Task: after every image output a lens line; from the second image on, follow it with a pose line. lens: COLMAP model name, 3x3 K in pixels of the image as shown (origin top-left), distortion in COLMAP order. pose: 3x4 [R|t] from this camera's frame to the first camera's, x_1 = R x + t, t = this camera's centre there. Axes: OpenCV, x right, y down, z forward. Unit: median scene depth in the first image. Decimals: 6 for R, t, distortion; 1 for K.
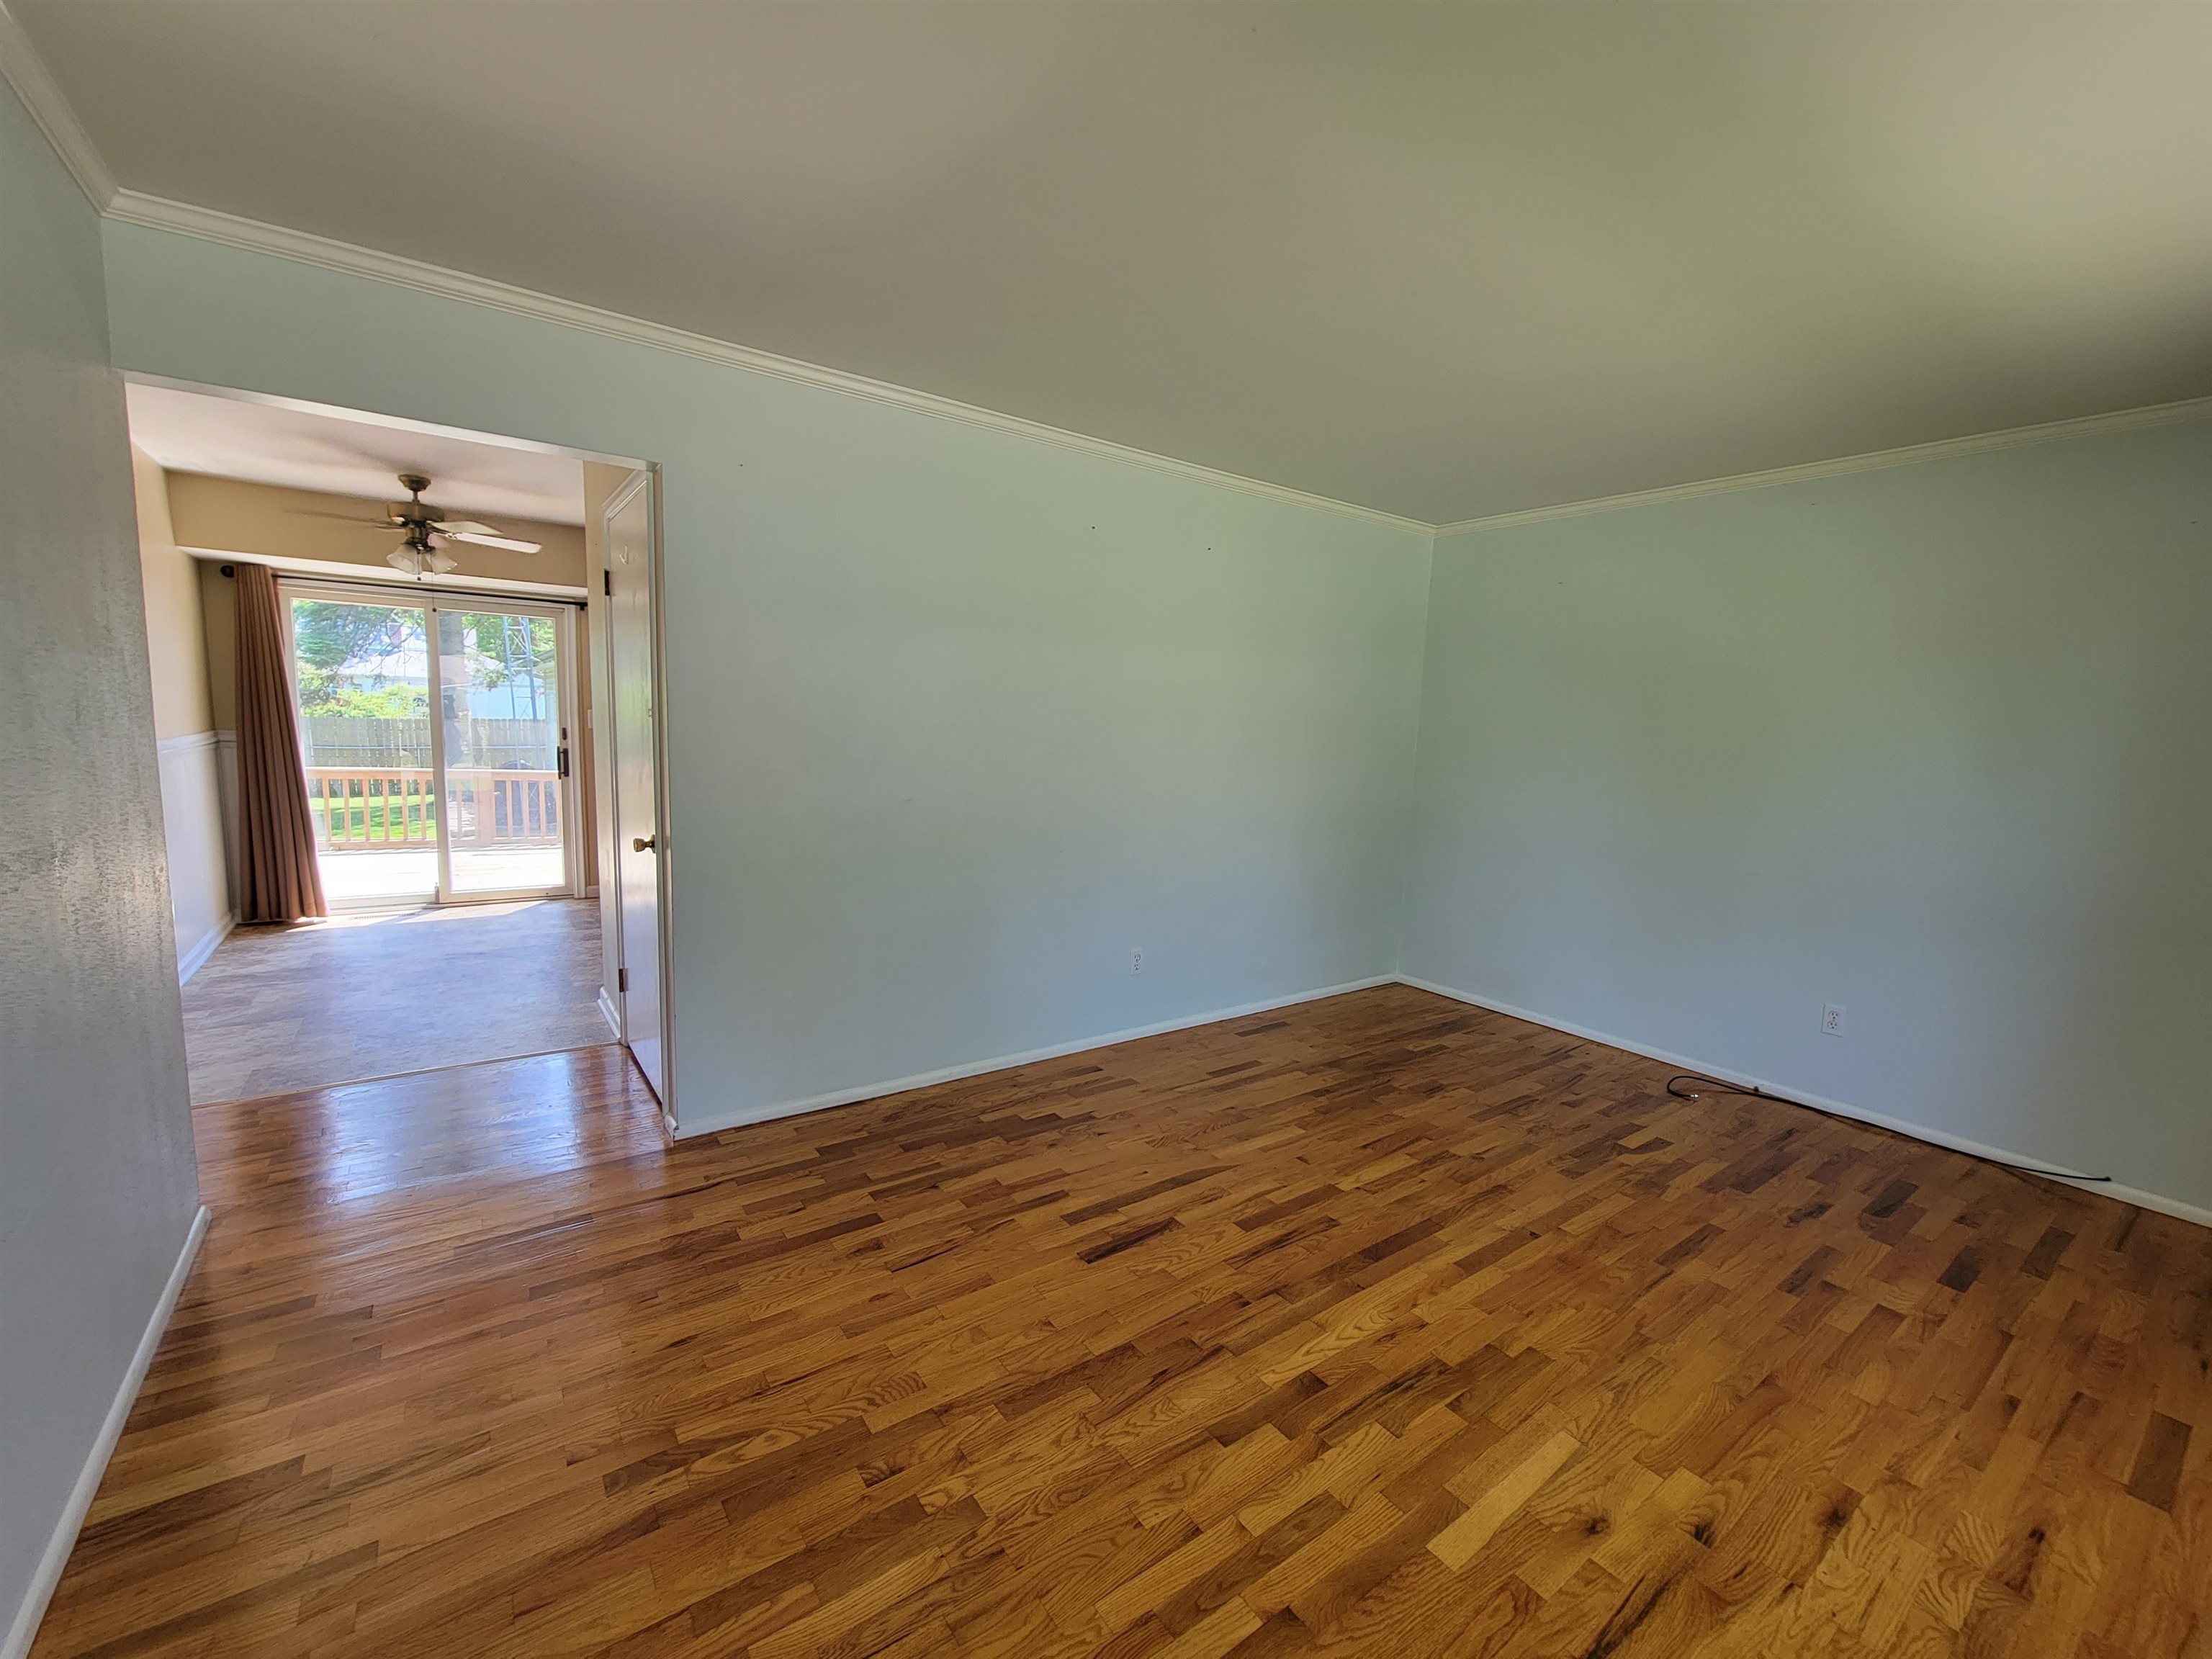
lens RADIAL K [[906.6, 0, 1116.4], [0, 906.6, 838.1], [0, 0, 1]] dist [-0.002101, 0.000211]
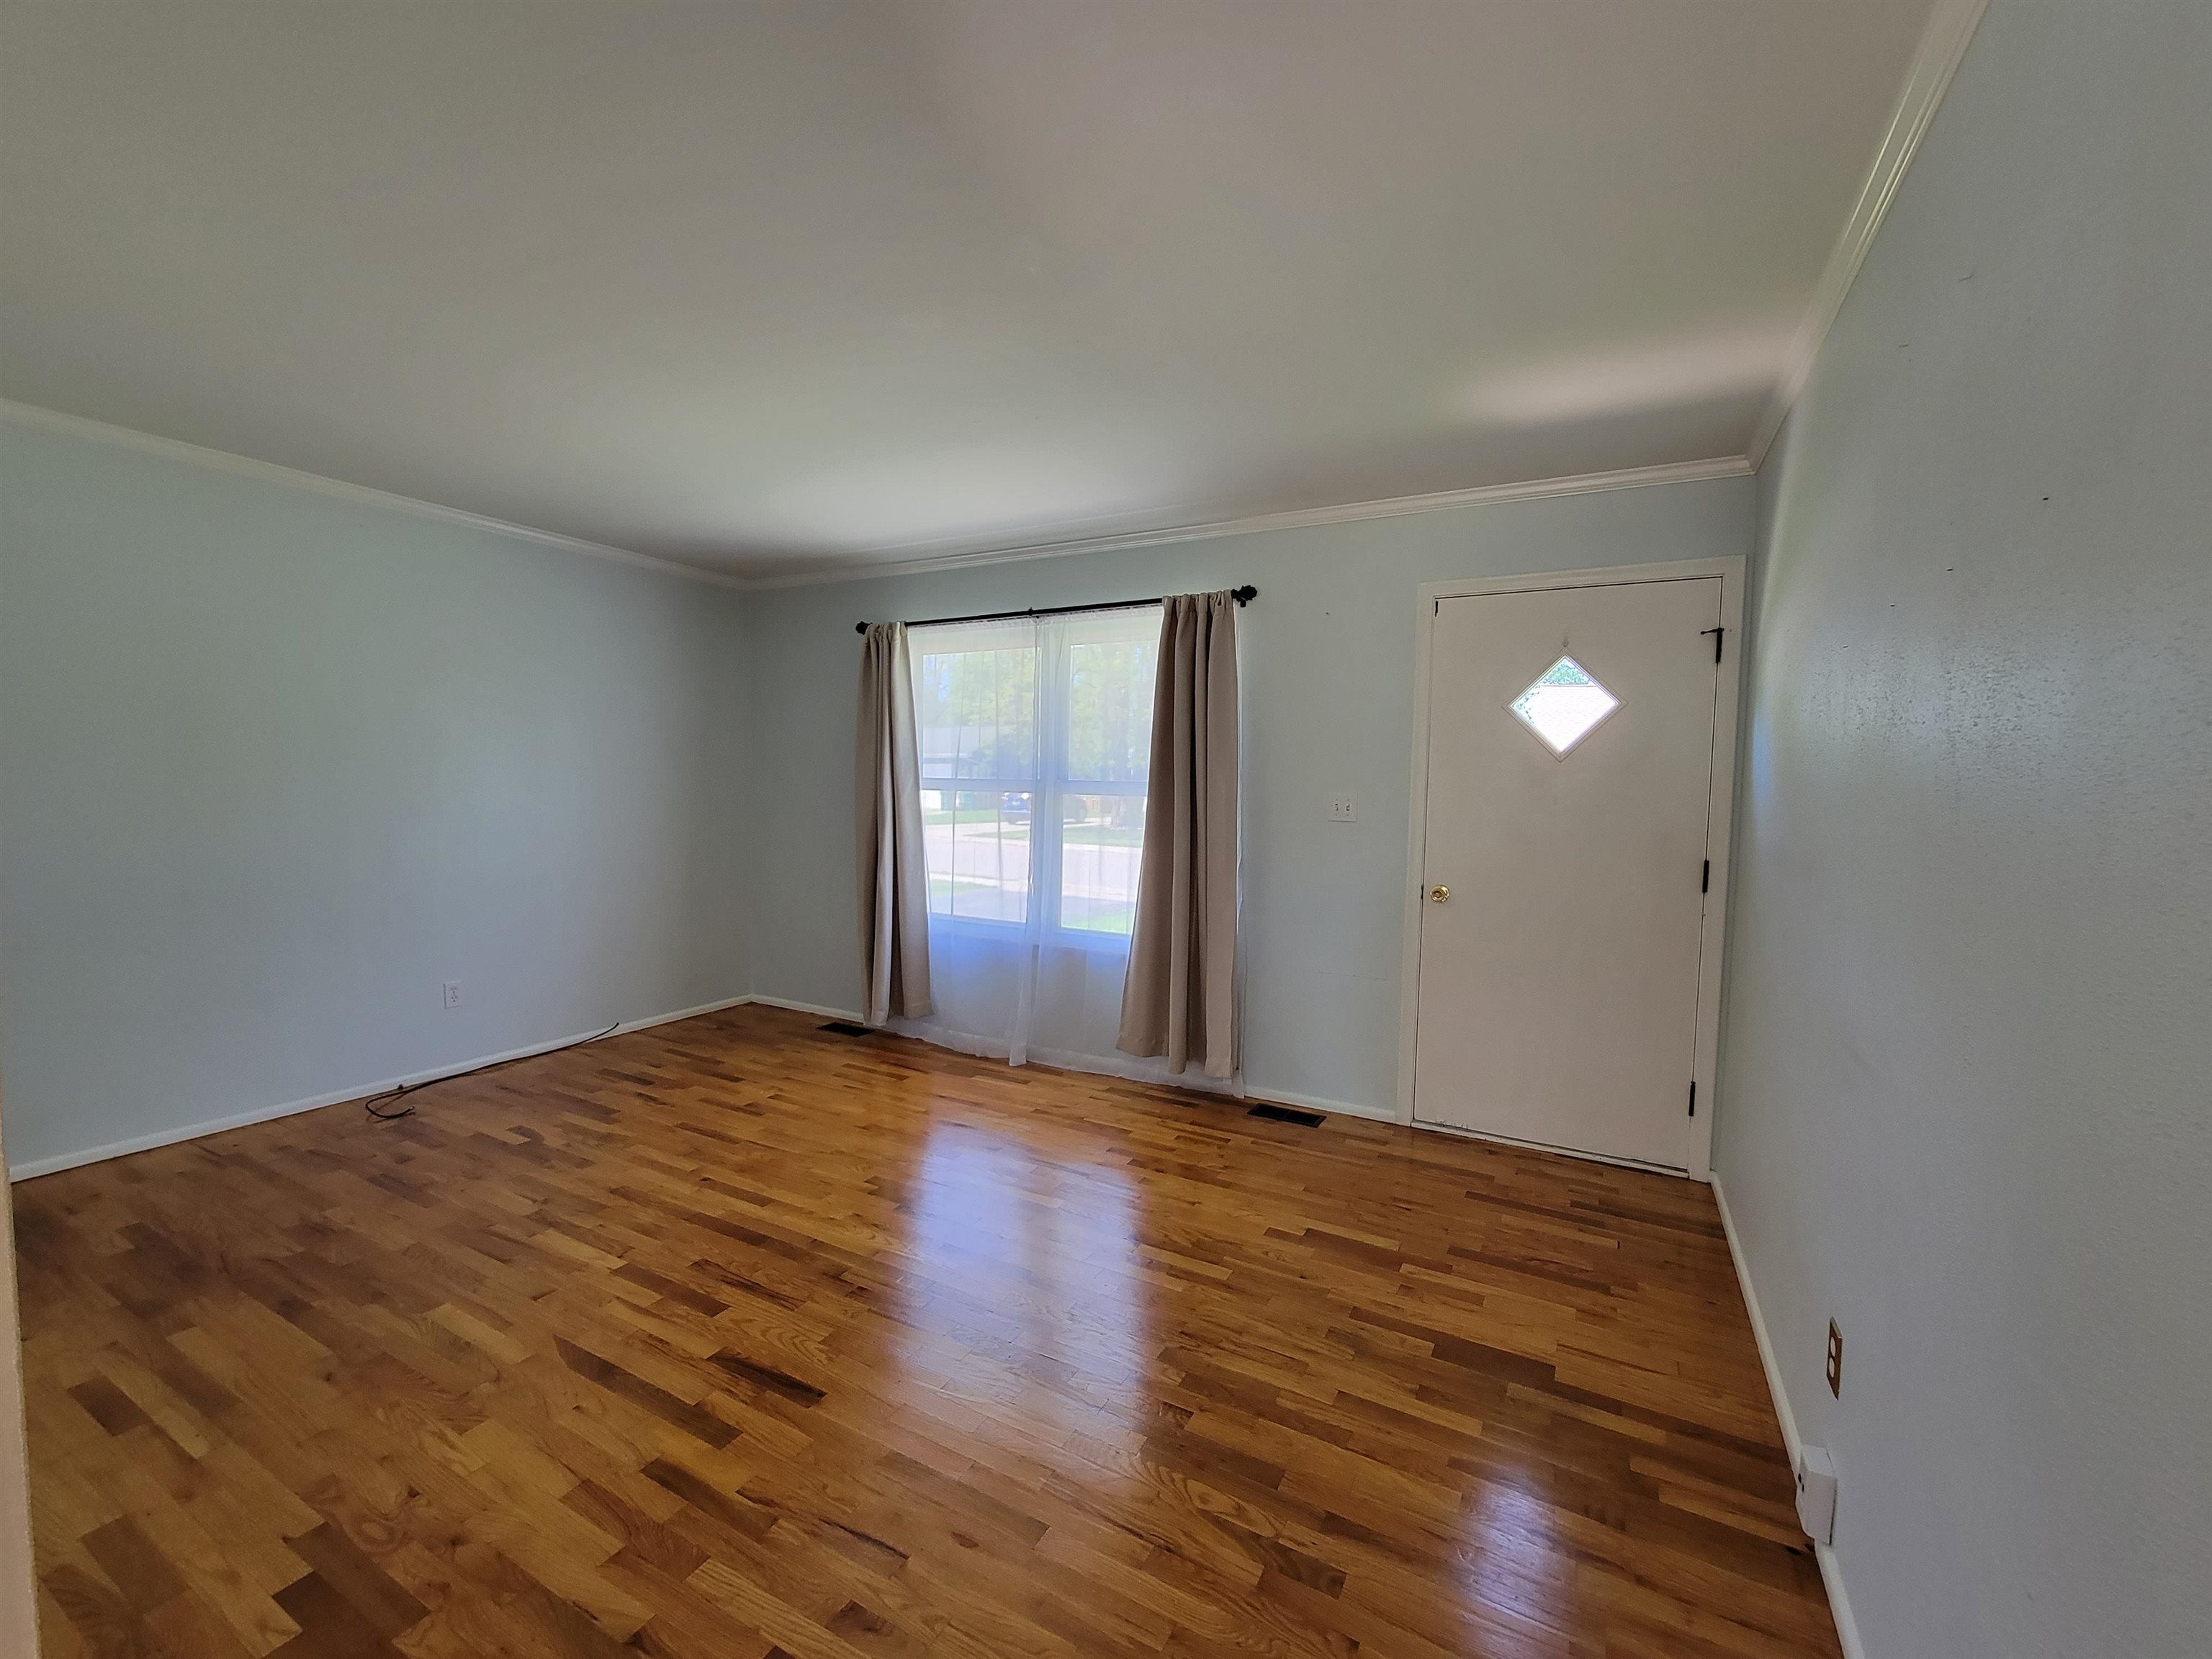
lens RADIAL K [[906.6, 0, 1113.1], [0, 906.6, 830.1], [0, 0, 1]] dist [-0.002101, 0.000211]
pose [[-0.430787, -0.094578, 0.897484, -0.708659], [0.078547, 0.986790, 0.141691, -0.123738], [-0.899029, 0.131534, -0.417668, 0.863817]]
